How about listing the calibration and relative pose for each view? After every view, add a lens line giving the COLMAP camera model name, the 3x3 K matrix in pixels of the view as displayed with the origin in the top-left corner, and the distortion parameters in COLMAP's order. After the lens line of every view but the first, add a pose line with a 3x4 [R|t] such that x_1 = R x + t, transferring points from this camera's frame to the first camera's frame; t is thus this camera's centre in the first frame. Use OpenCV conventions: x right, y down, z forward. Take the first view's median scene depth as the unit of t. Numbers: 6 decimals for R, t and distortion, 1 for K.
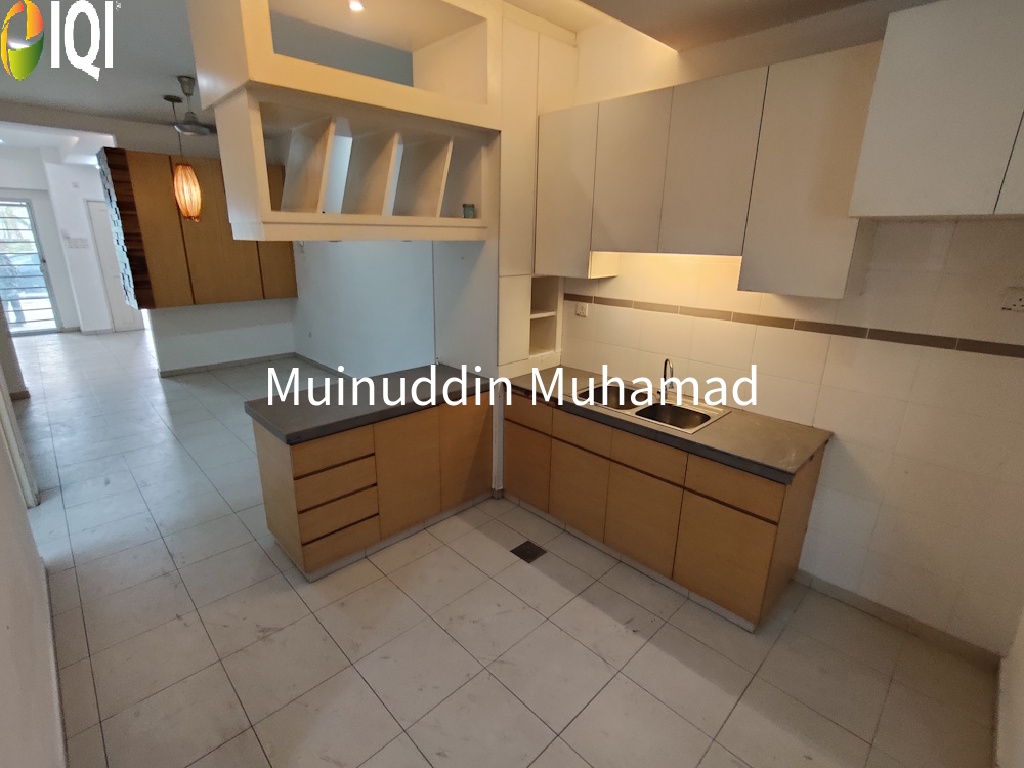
lens RADIAL K [[486.7, 0, 503.5], [0, 486.7, 378.0], [0, 0, 1]] dist [0.001822, 0.000986]
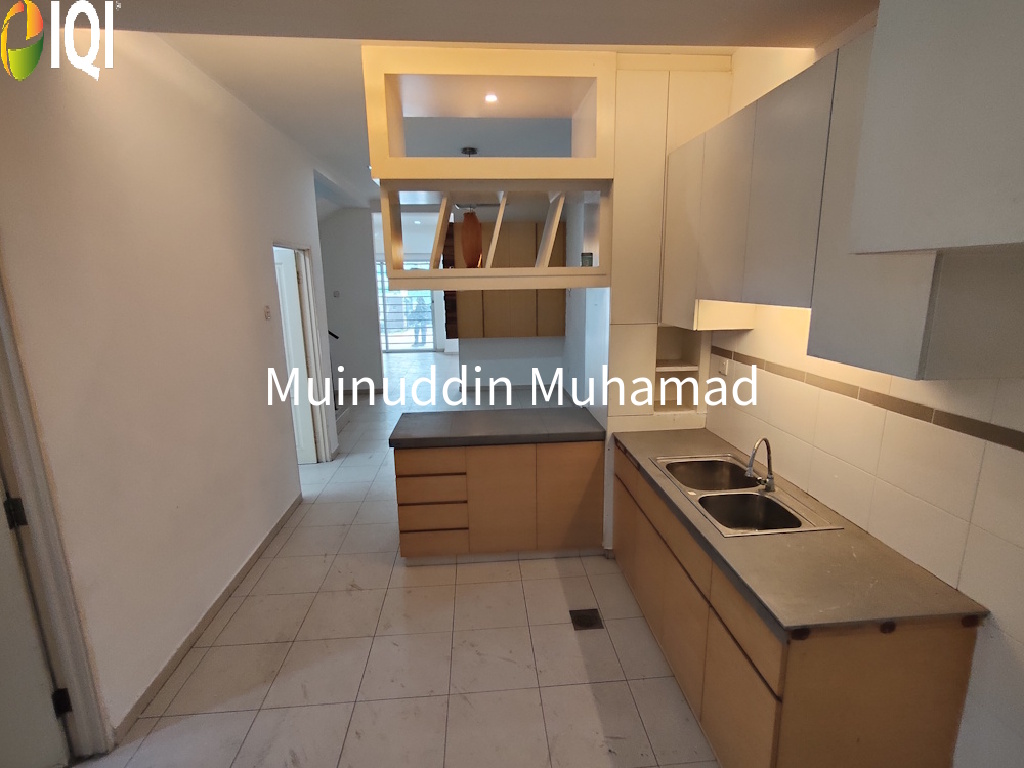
lens RADIAL K [[486.7, 0, 512.0], [0, 486.7, 380.1], [0, 0, 1]] dist [0.001822, 0.000986]
pose [[0.776272, 0.105489, -0.621510, 0.447651], [-0.153603, 0.987837, -0.024186, -0.045117], [0.611399, 0.114241, 0.783033, 0.133345]]
